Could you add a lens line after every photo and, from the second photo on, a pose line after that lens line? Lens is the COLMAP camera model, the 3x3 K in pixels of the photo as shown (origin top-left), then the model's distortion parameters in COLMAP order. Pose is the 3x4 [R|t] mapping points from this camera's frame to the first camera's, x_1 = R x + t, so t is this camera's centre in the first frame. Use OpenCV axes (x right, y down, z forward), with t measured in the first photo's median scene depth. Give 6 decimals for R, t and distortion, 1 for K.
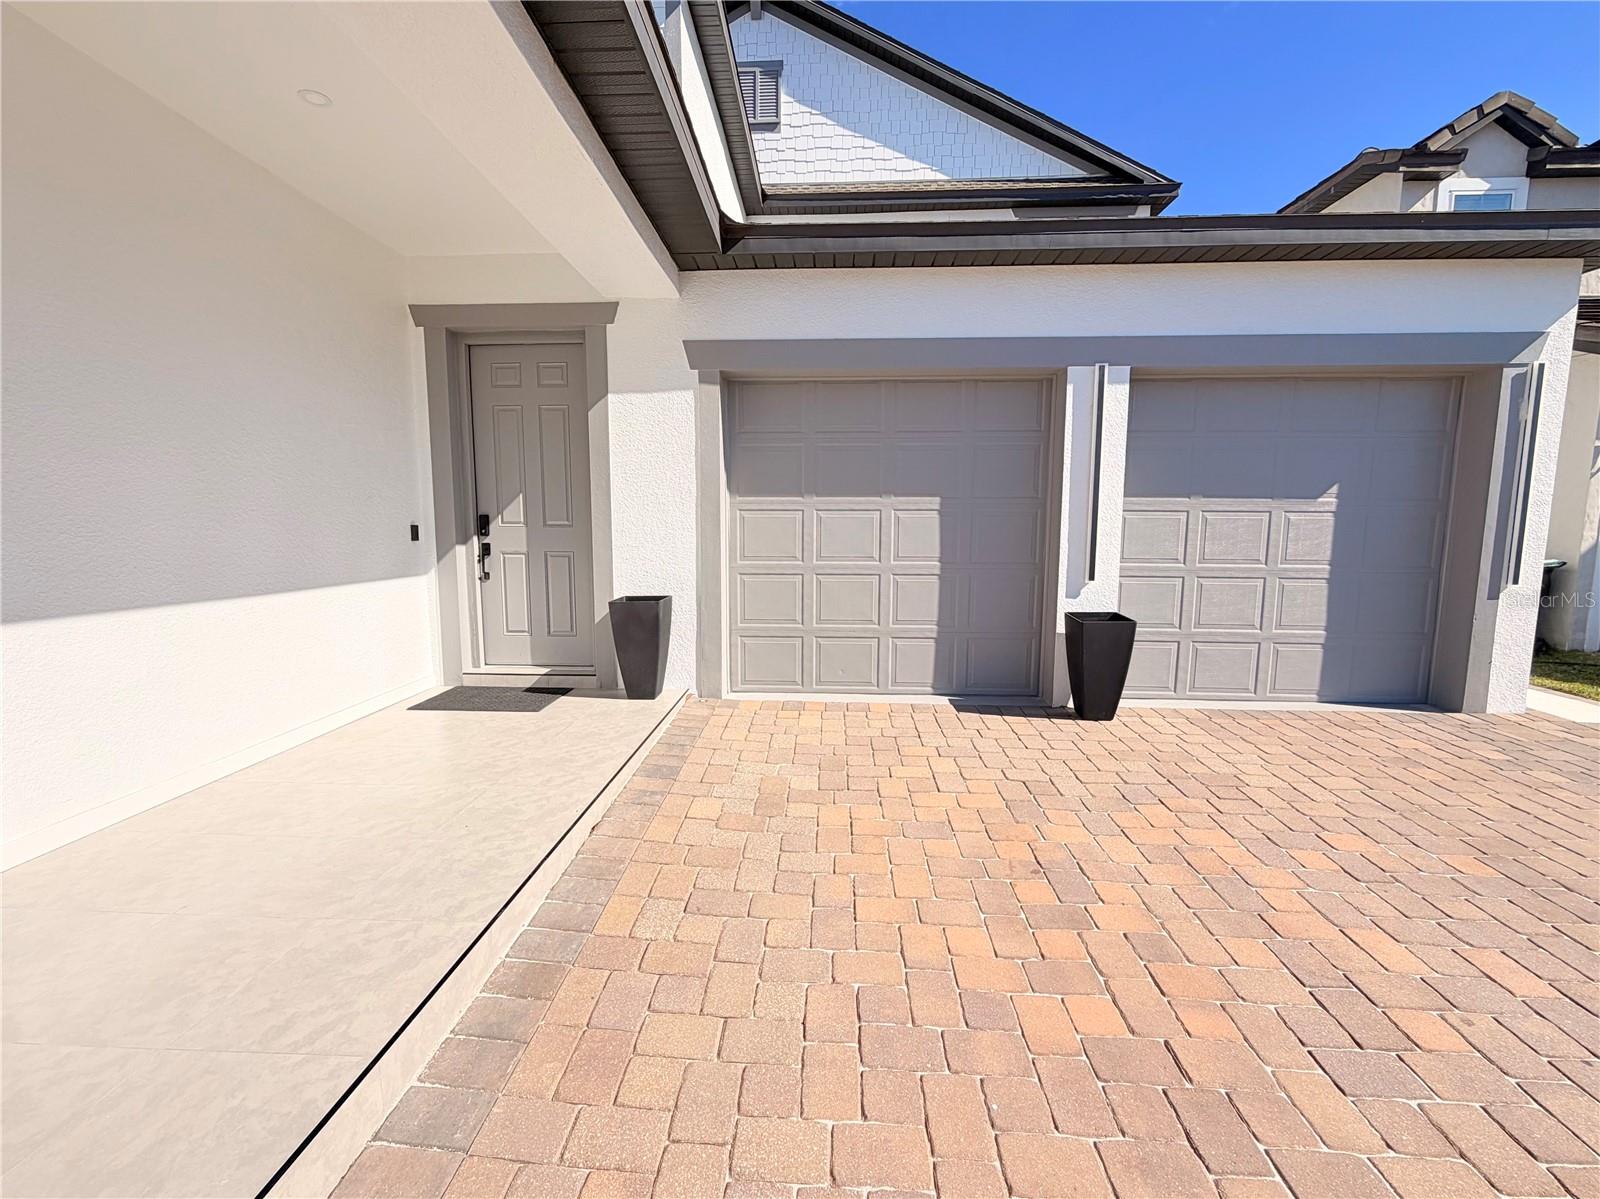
lens RADIAL K [[639.1, 0, 769.4], [0, 639.1, 593.8], [0, 0, 1]] dist [-0.001128, 0.000233]
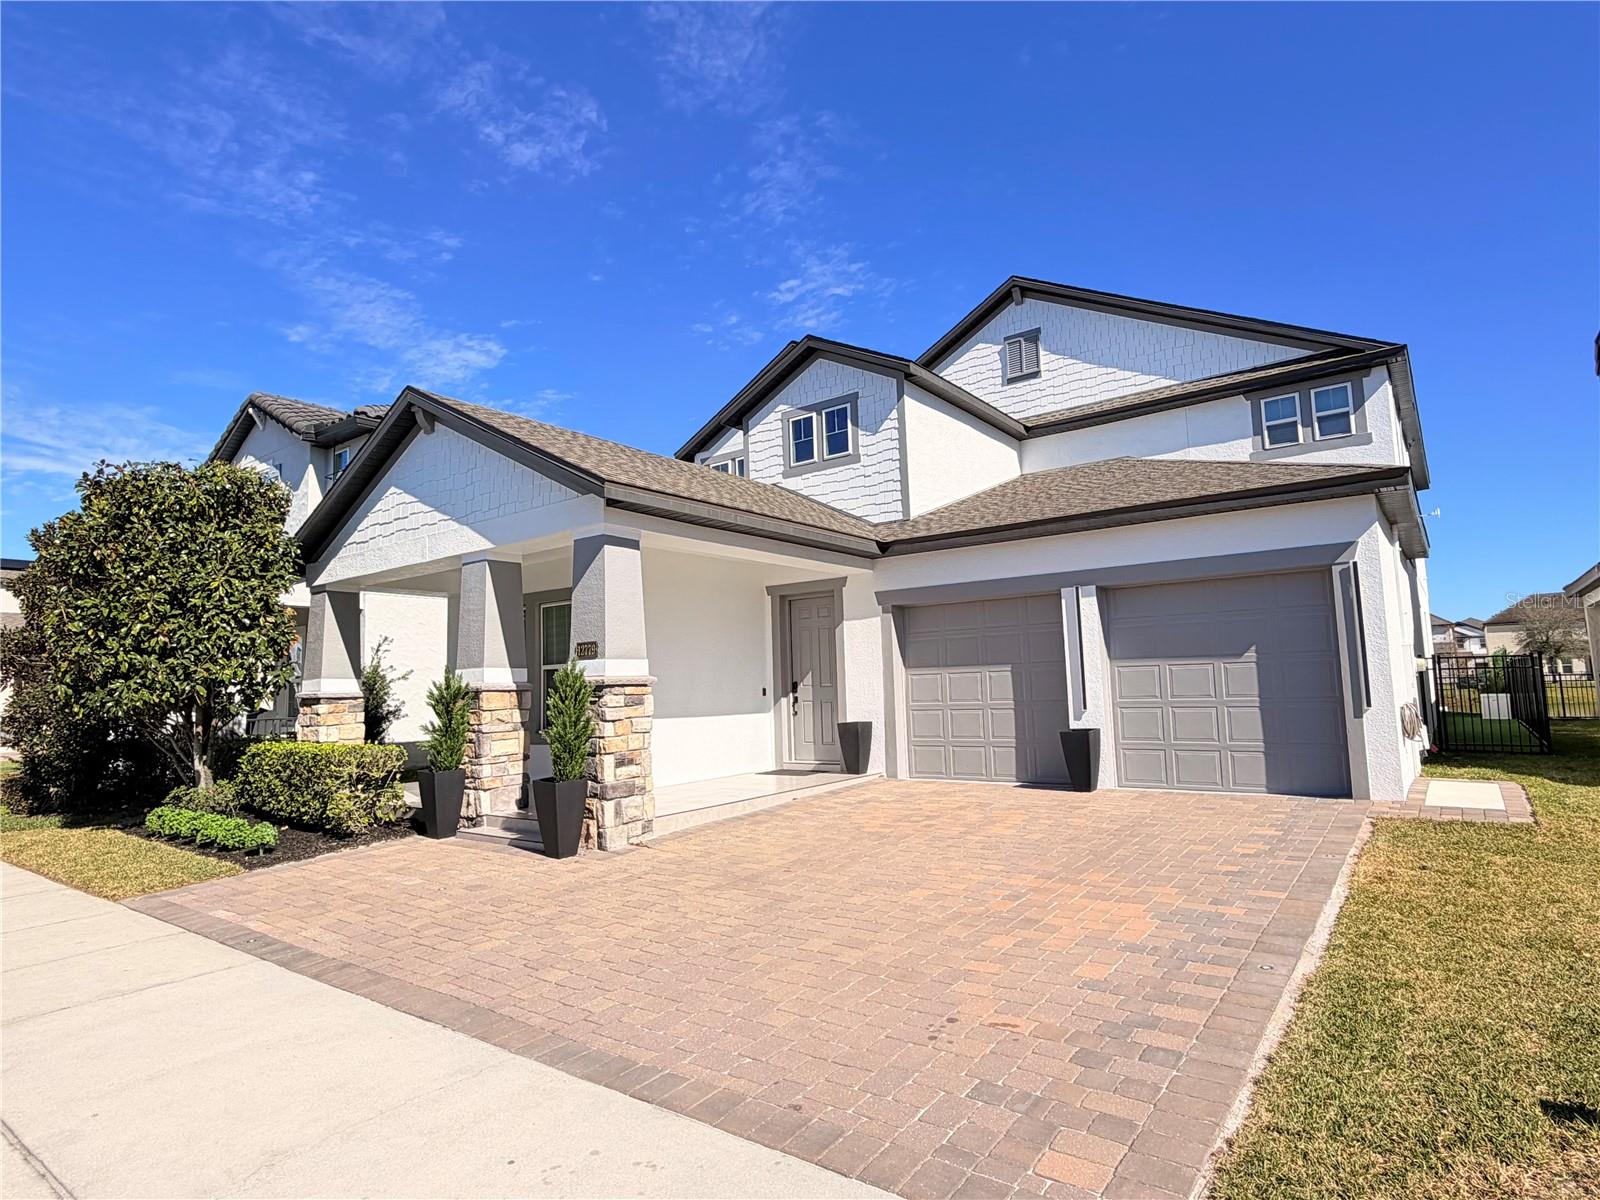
lens RADIAL K [[870.3, 0, 799.7], [0, 870.3, 598.2], [0, 0, 1]] dist [-0.007747, -0.000525]
pose [[0.830604, -0.085570, -0.550250, 1.097644], [-0.028889, 0.980171, -0.196036, 0.152880], [0.556114, 0.178724, 0.811662, -1.258353]]
